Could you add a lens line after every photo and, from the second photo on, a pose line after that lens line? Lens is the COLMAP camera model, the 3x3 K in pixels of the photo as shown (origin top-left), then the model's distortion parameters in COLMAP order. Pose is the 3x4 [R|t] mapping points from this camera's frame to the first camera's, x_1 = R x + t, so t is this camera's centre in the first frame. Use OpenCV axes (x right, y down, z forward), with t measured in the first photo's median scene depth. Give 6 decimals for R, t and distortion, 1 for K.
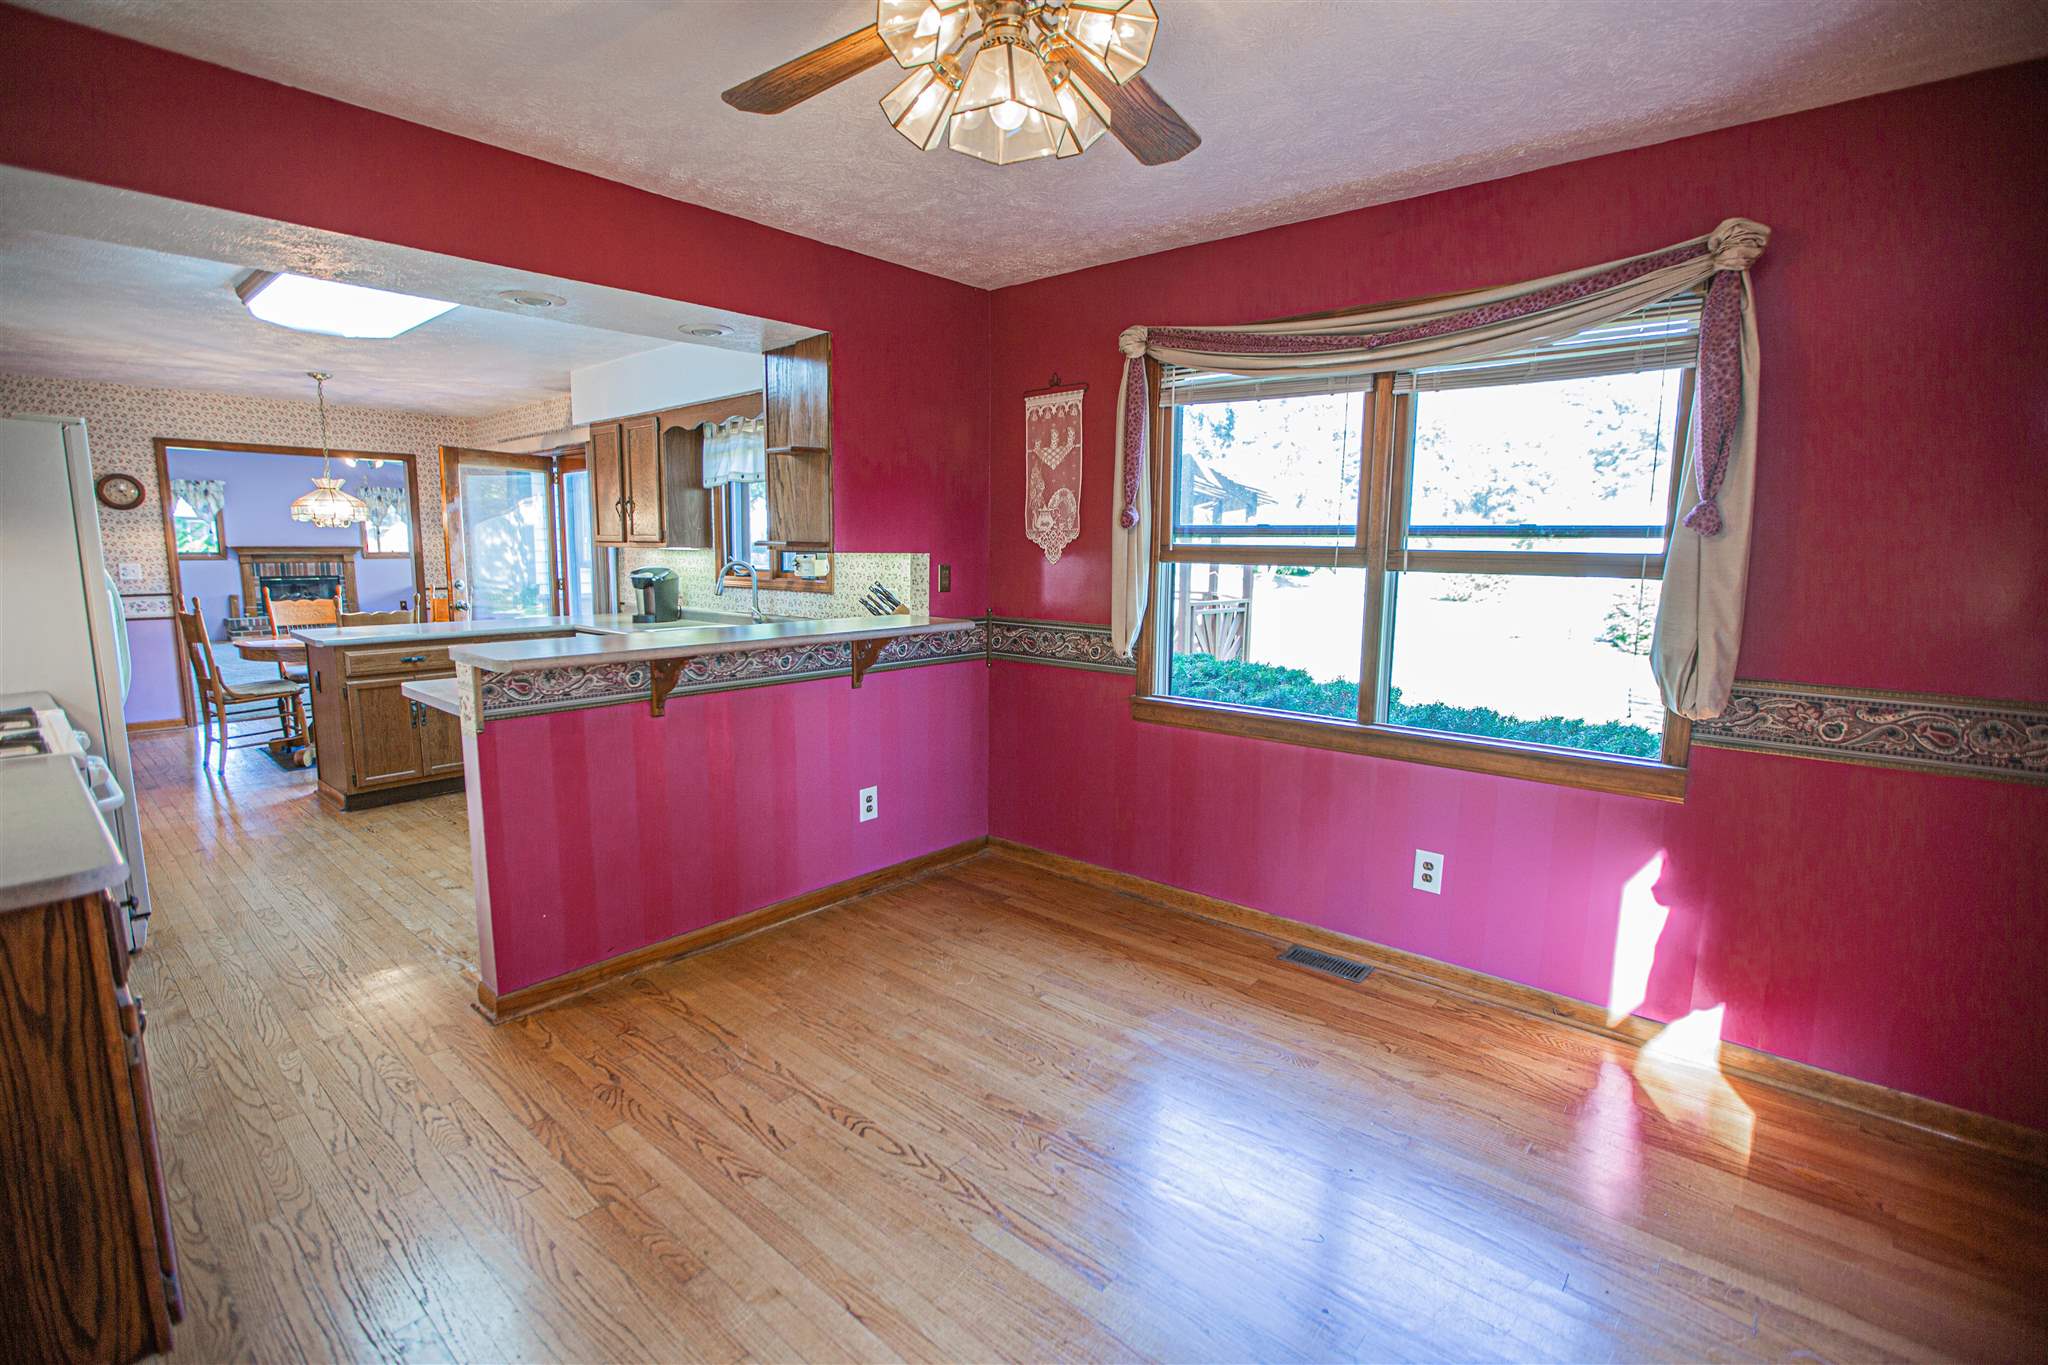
lens RADIAL K [[927.9, 0, 1020.3], [0, 927.9, 677.2], [0, 0, 1]] dist [-0.052468, 0.018234]
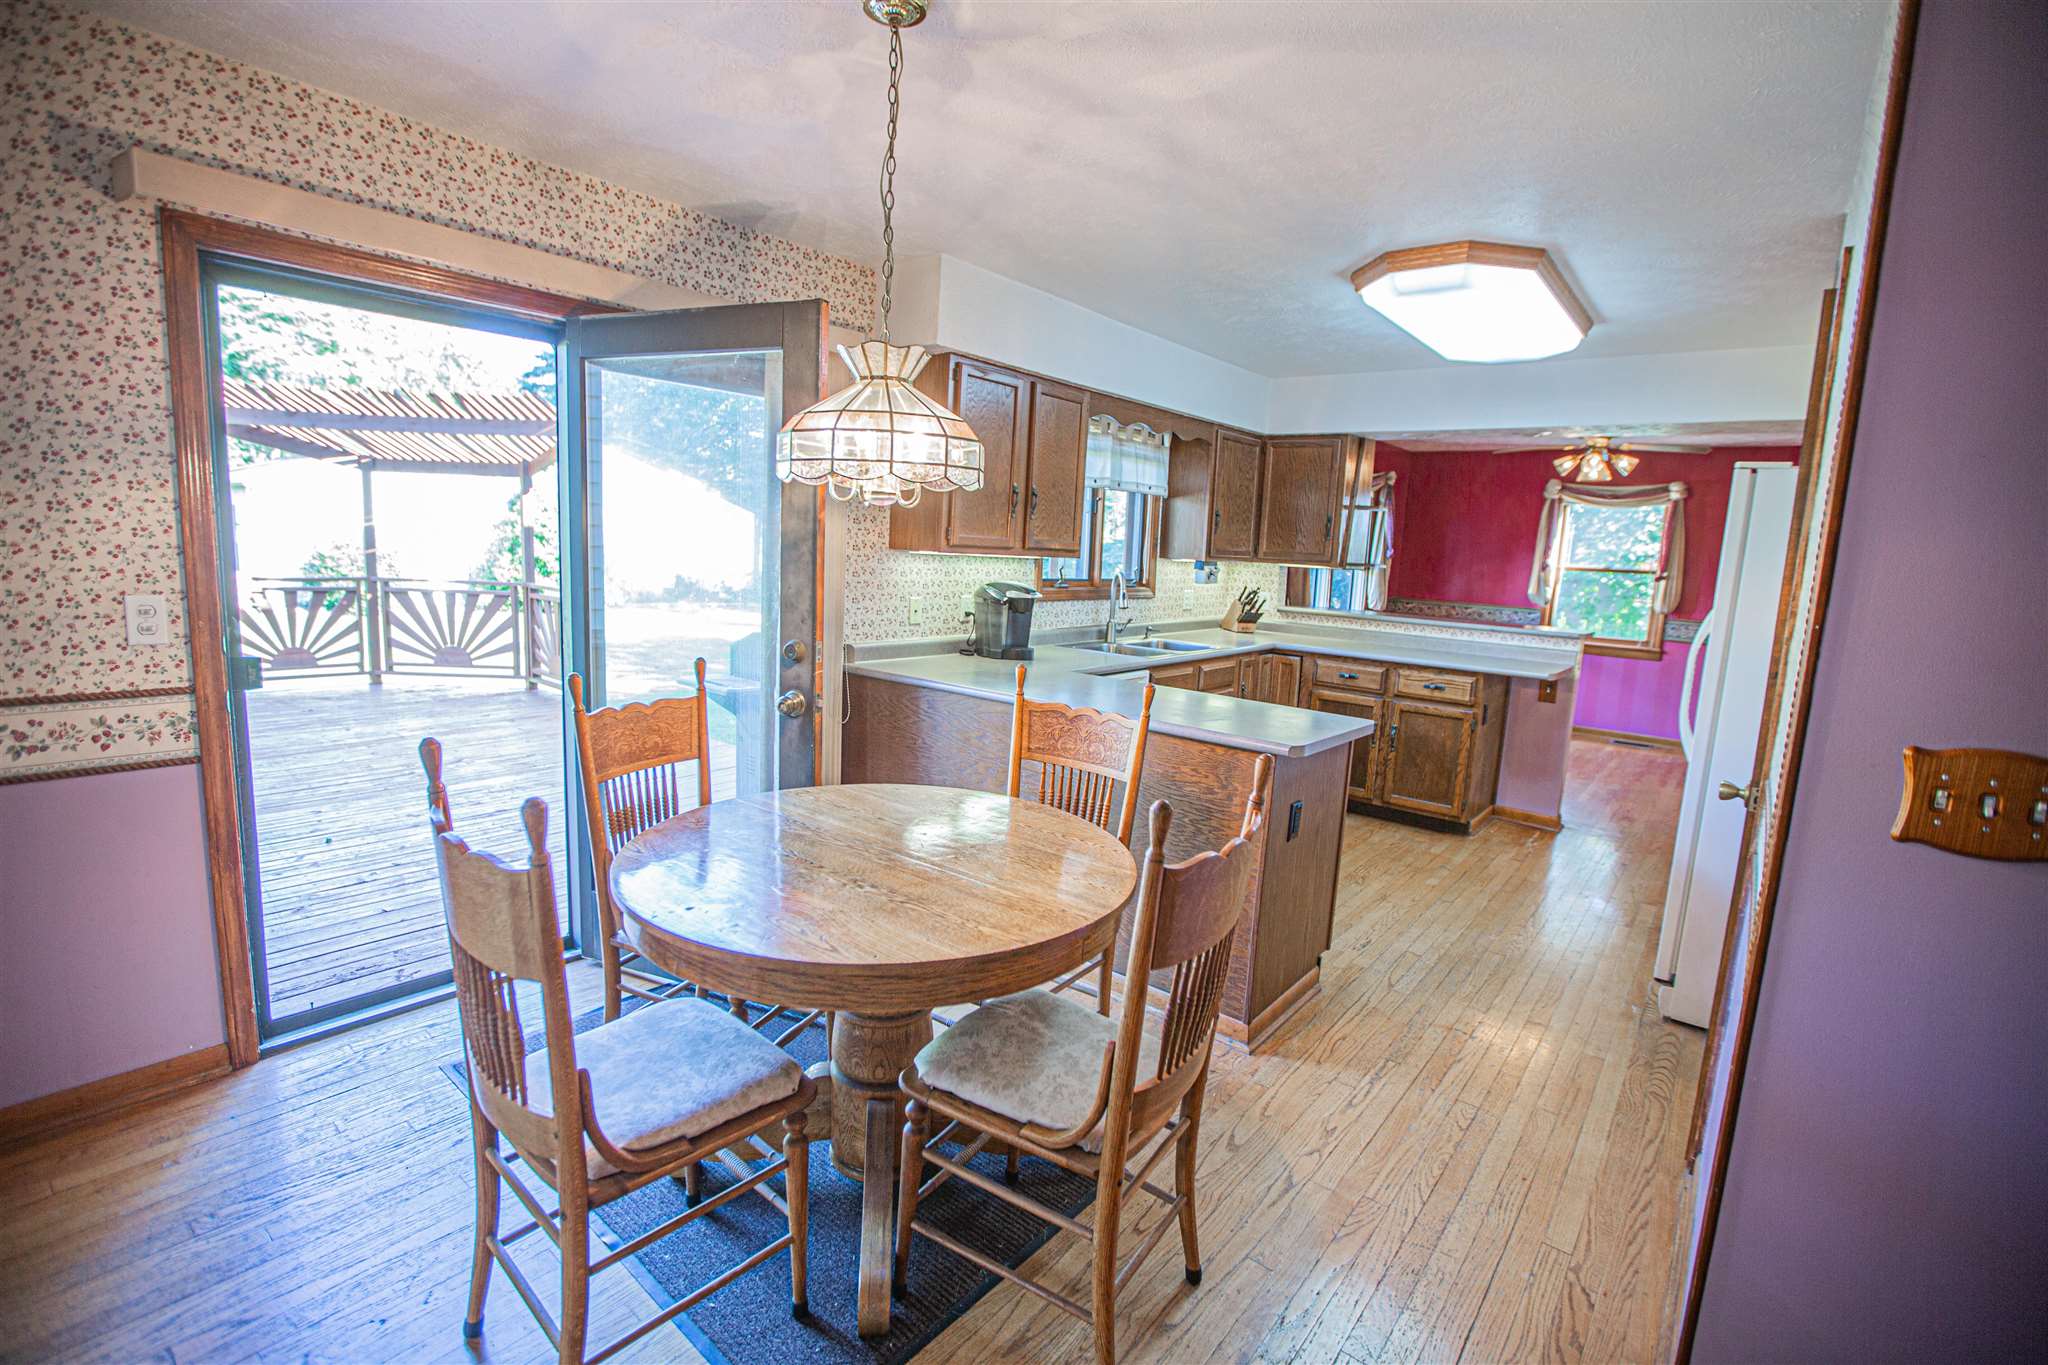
lens RADIAL K [[927.9, 0, 1025.0], [0, 927.9, 682.8], [0, 0, 1]] dist [-0.052468, 0.018234]
pose [[-0.023988, -0.158923, 0.987000, -1.227810], [0.096644, 0.982291, 0.160513, -0.170759], [-0.995030, 0.099238, -0.008204, 1.080480]]
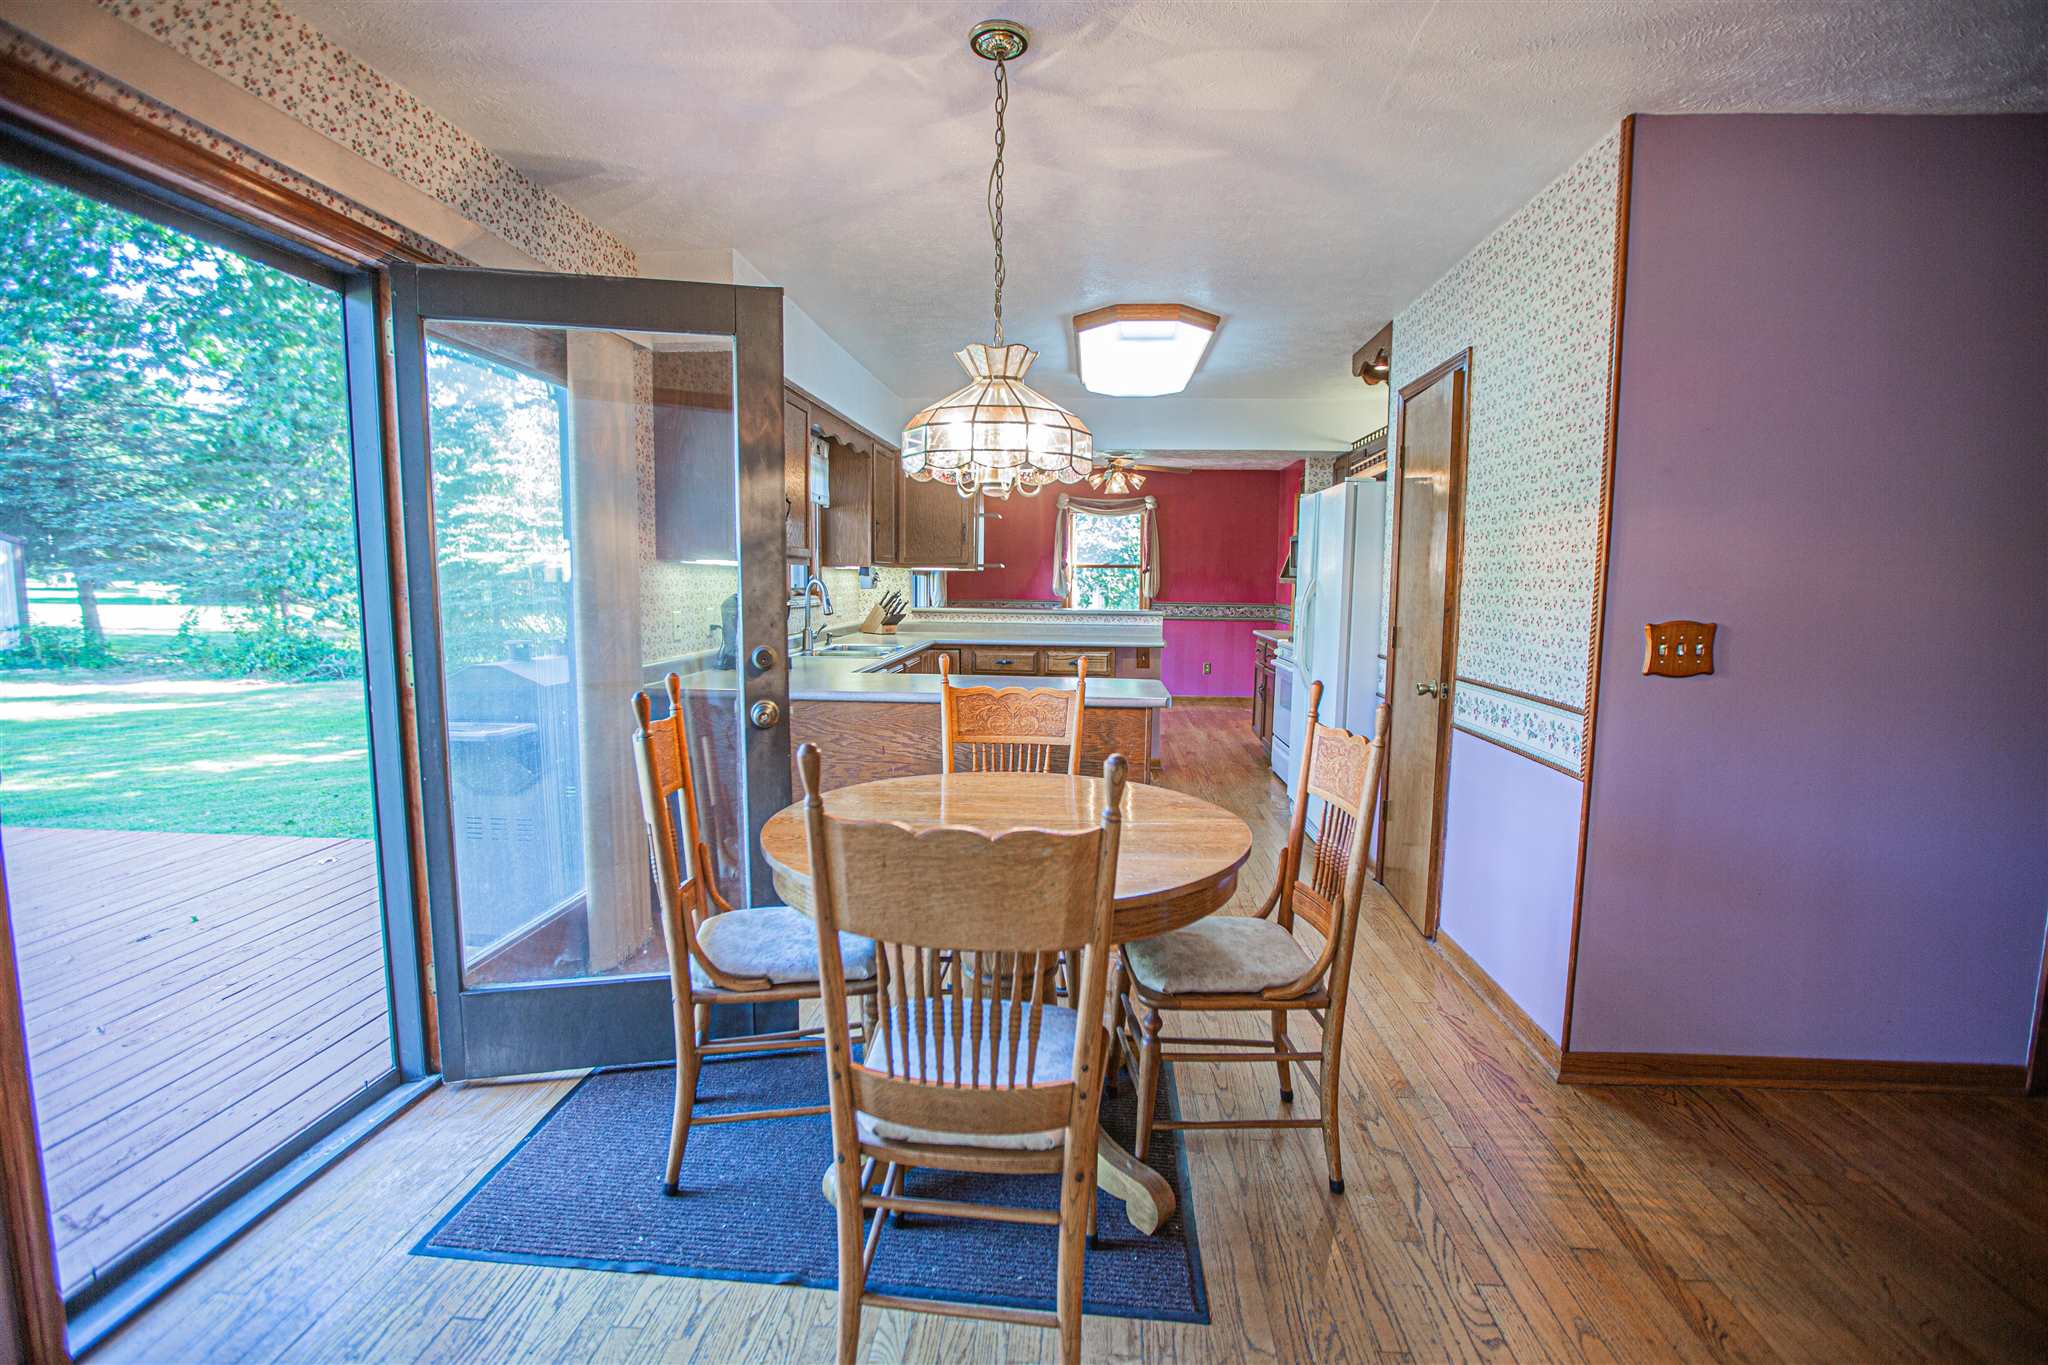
lens RADIAL K [[927.9, 0, 1029.5], [0, 927.9, 681.6], [0, 0, 1]] dist [-0.052468, 0.018234]
pose [[-0.595321, -0.103745, 0.796763, -1.184352], [0.099669, 0.974436, 0.201349, -0.187684], [-0.797283, 0.199280, -0.569761, 1.351645]]
